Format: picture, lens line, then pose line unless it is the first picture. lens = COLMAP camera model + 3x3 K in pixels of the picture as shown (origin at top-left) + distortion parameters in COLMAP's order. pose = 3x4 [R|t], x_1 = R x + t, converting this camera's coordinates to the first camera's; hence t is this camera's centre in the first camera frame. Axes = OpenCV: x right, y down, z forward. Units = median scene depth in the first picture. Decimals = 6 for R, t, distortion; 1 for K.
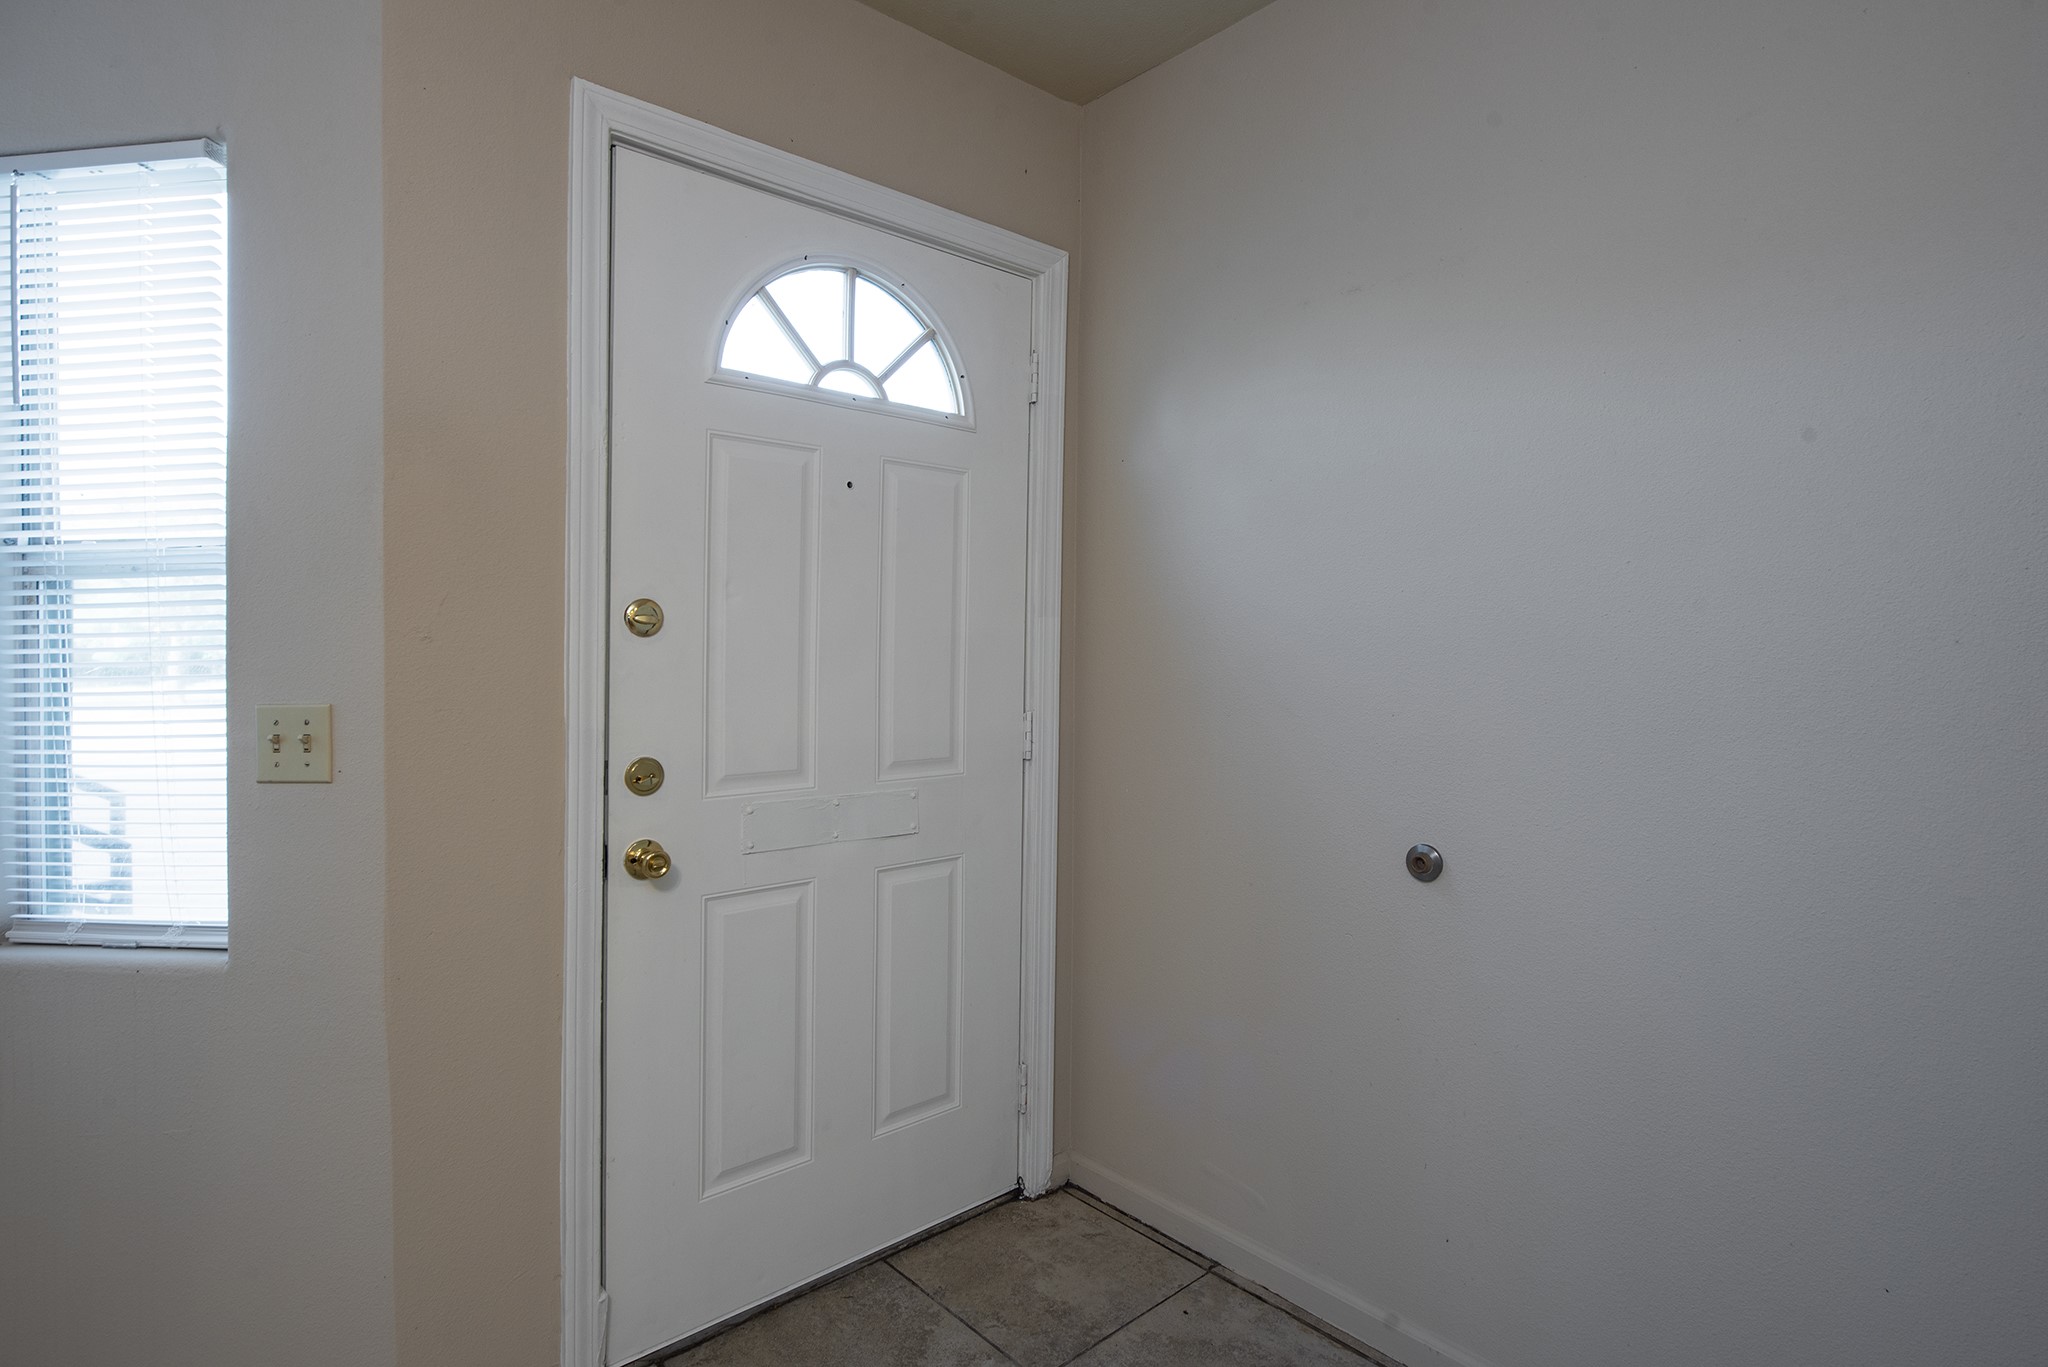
lens RADIAL K [[1013.7, 0, 1024.0], [0, 1013.7, 683.5], [0, 0, 1]] dist [0.000849, 0.000230]
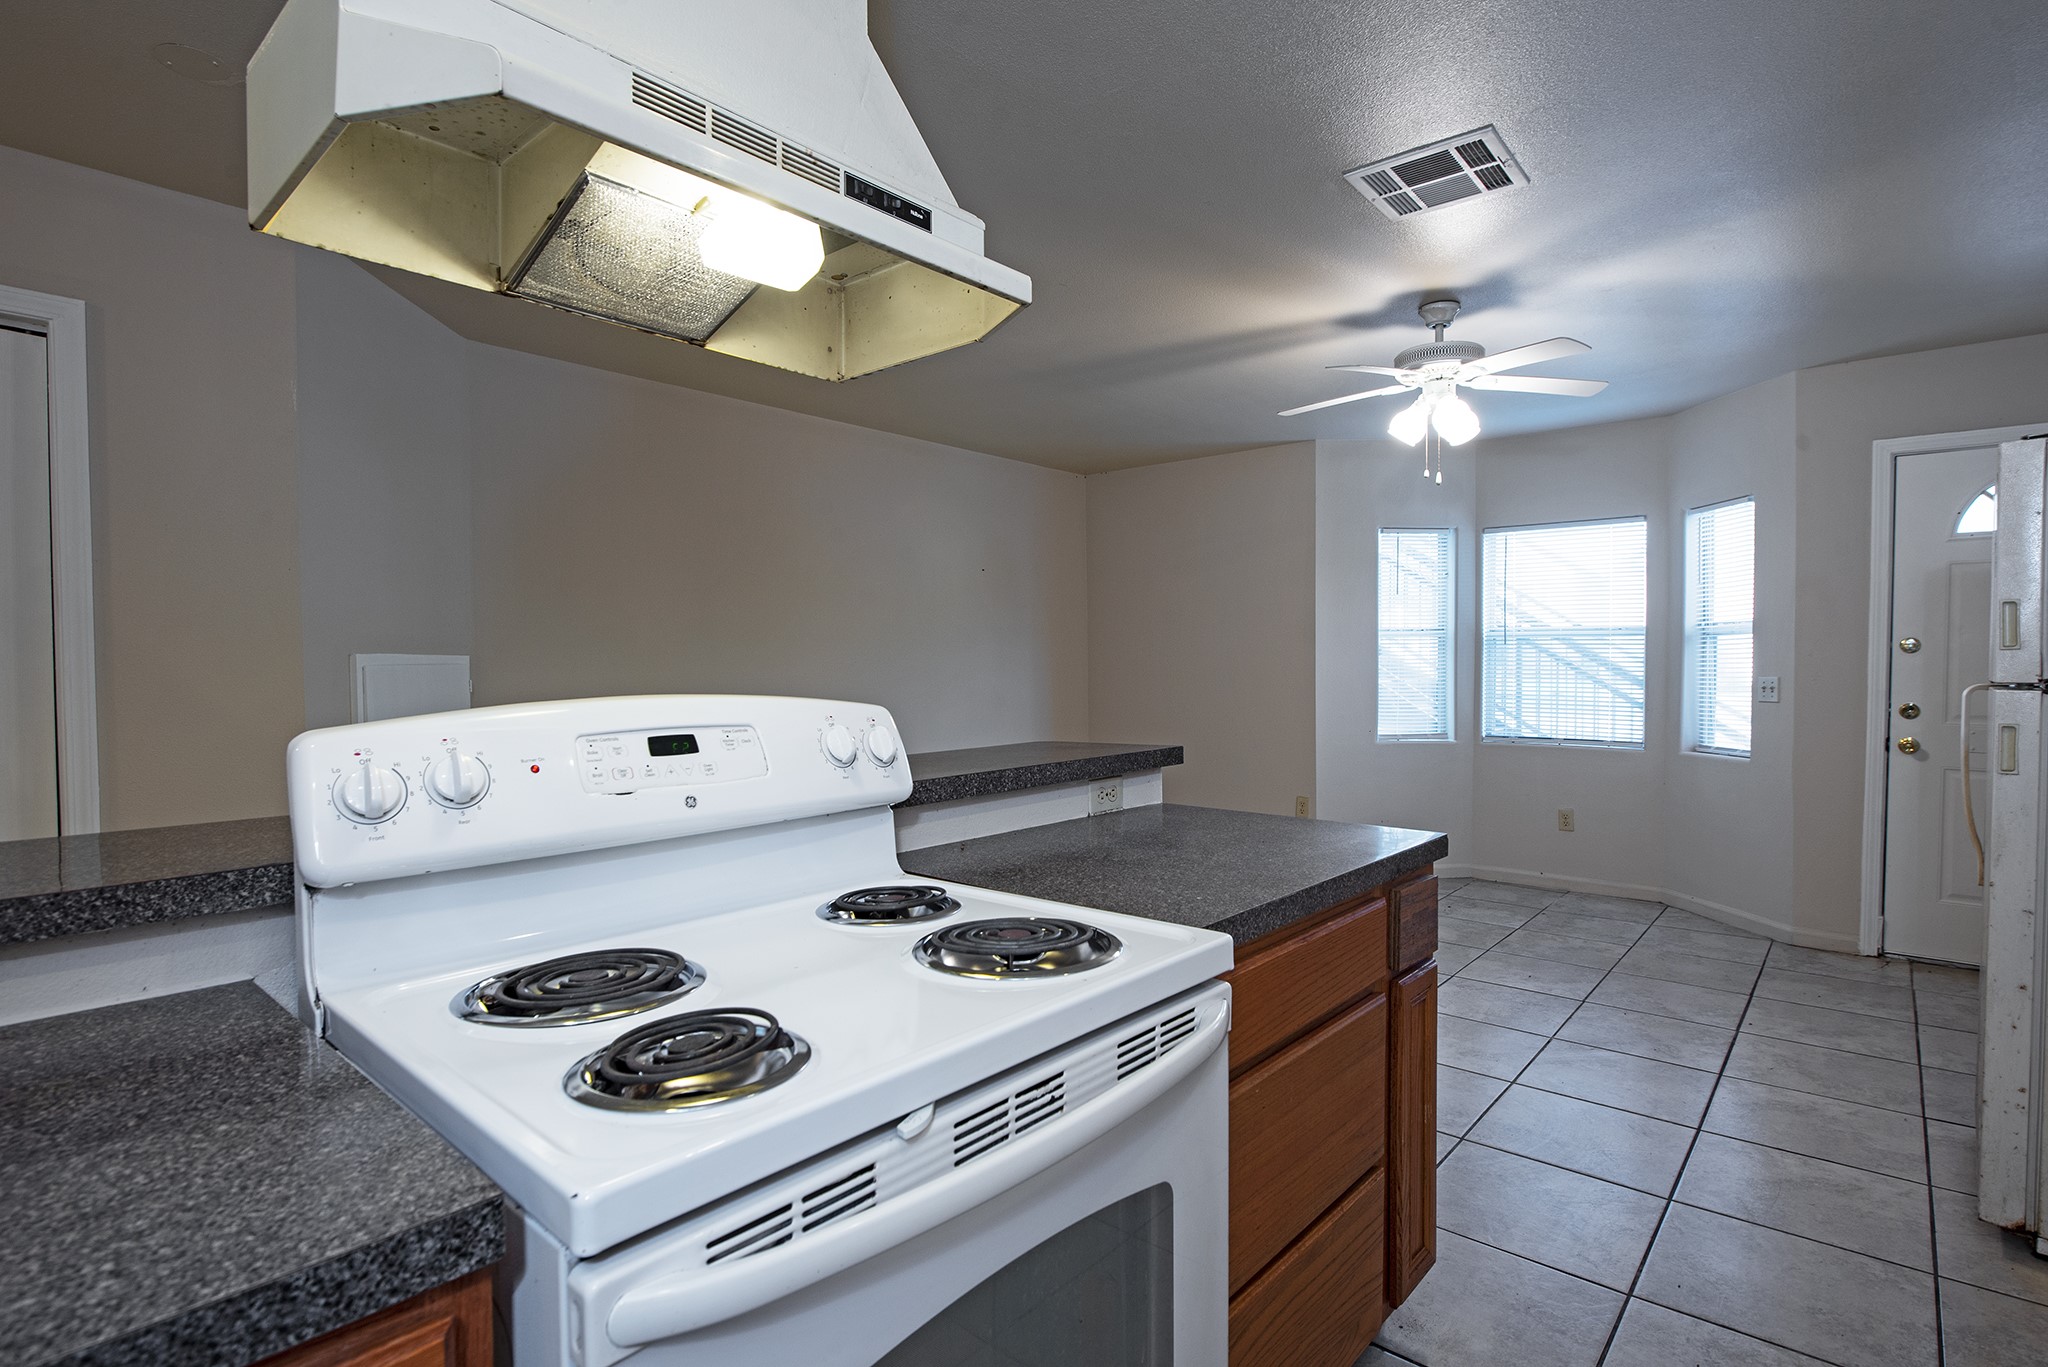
lens RADIAL K [[1013.7, 0, 1024.0], [0, 1013.7, 683.5], [0, 0, 1]] dist [0.000849, 0.000230]
pose [[0.105575, 0.032782, -0.993871, 1.891762], [-0.023532, 0.999259, 0.030460, 0.003485], [0.994133, 0.020172, 0.106268, -1.408758]]
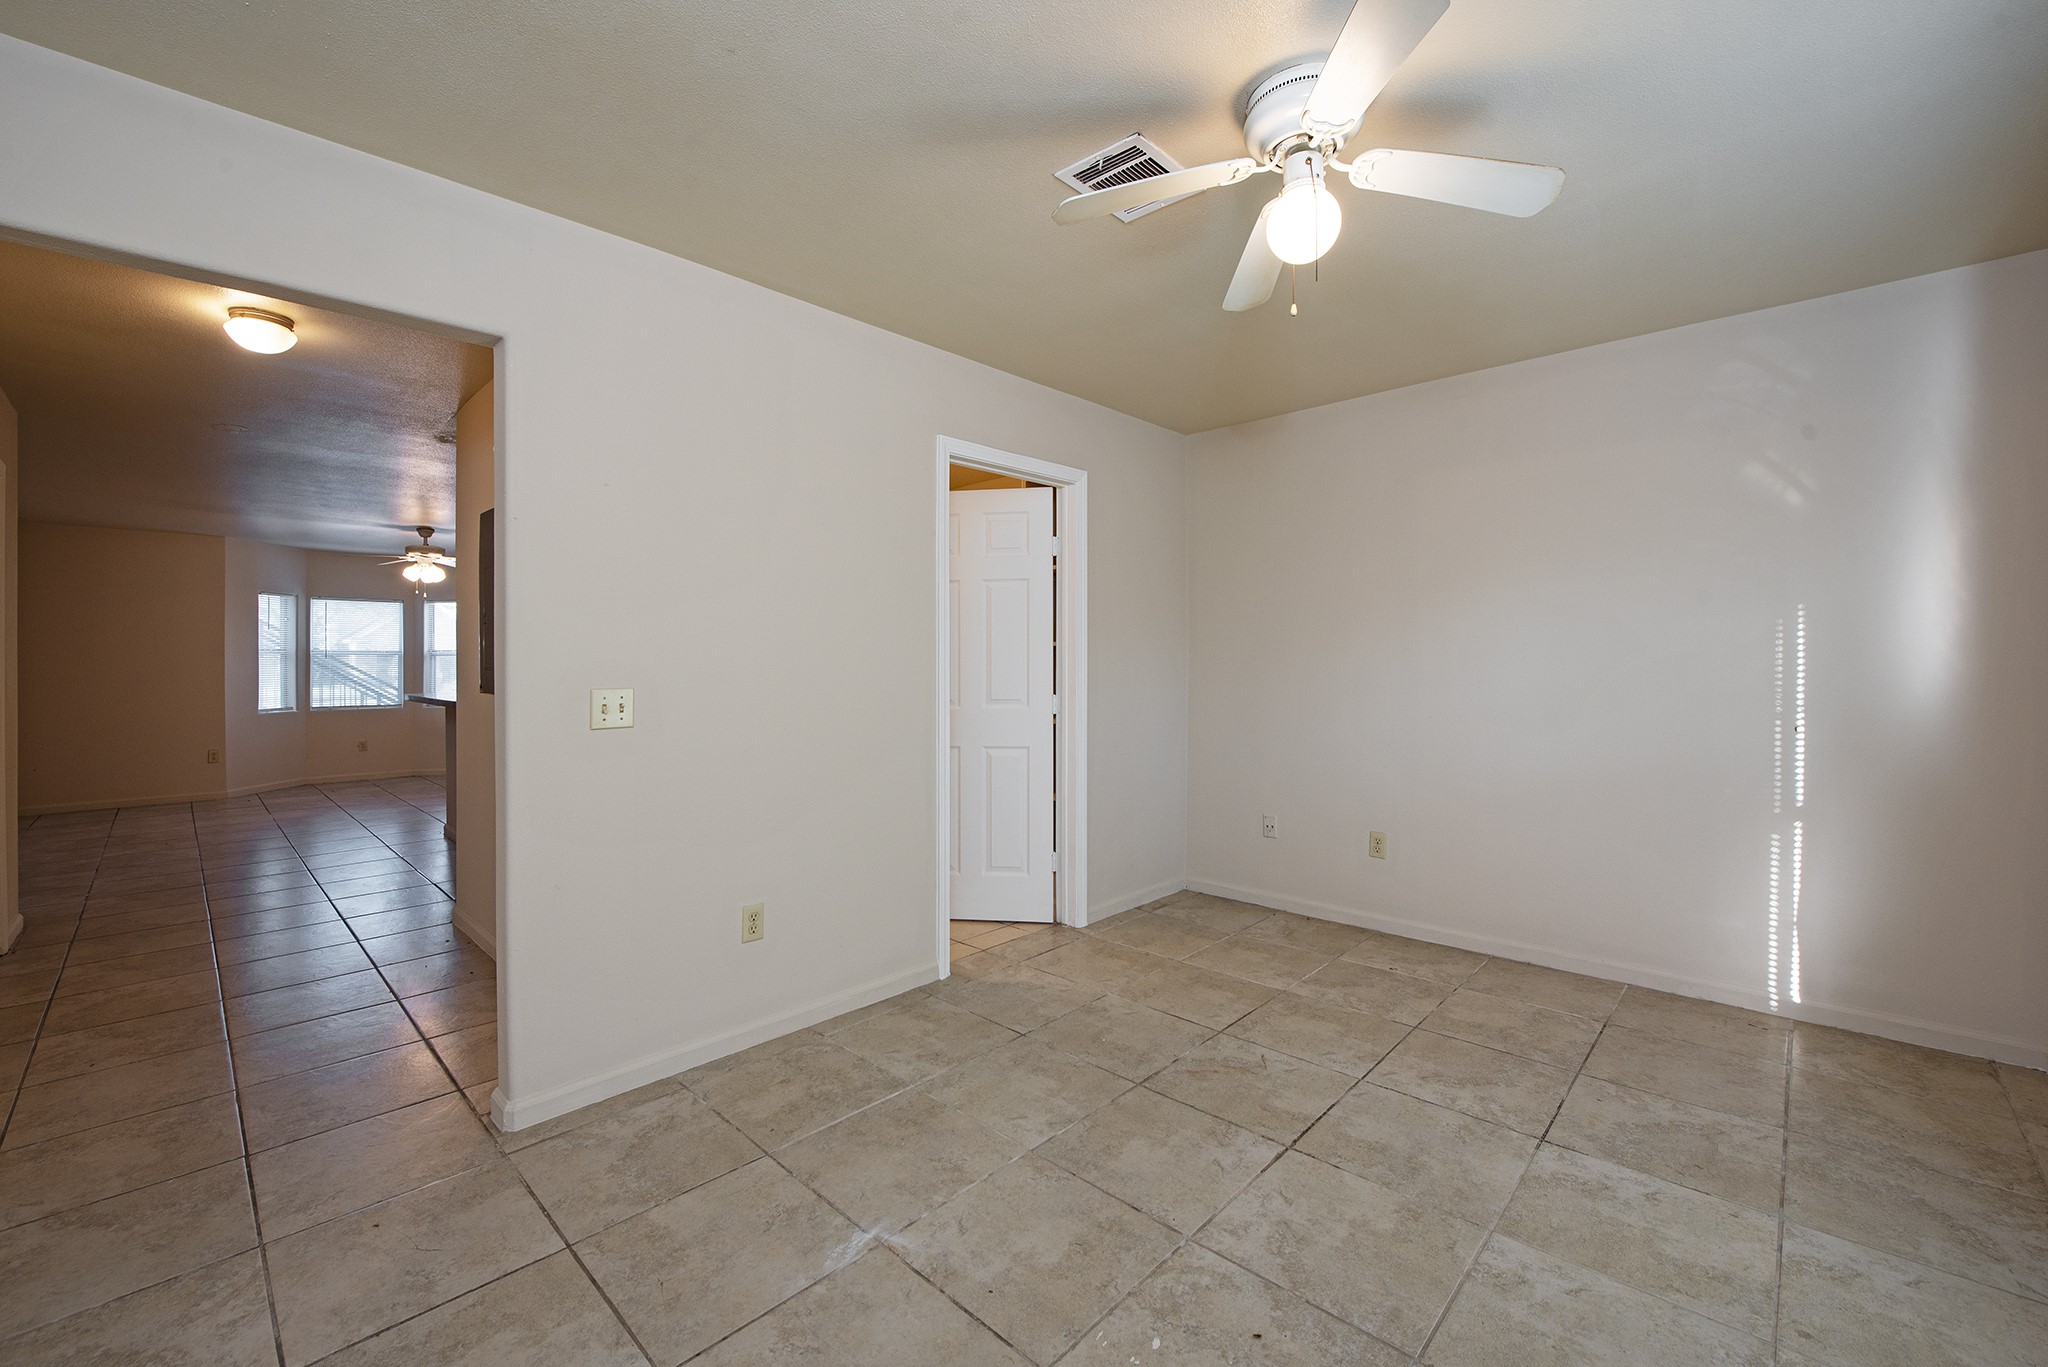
lens RADIAL K [[817.7, 0, 1020.1], [0, 817.7, 665.7], [0, 0, 1]] dist [-0.003018, -0.000924]
pose [[0.997739, 0.009062, 0.066588, 2.789252], [-0.007583, 0.999720, -0.022428, 0.069793], [-0.066773, 0.021873, 0.997528, -4.974836]]
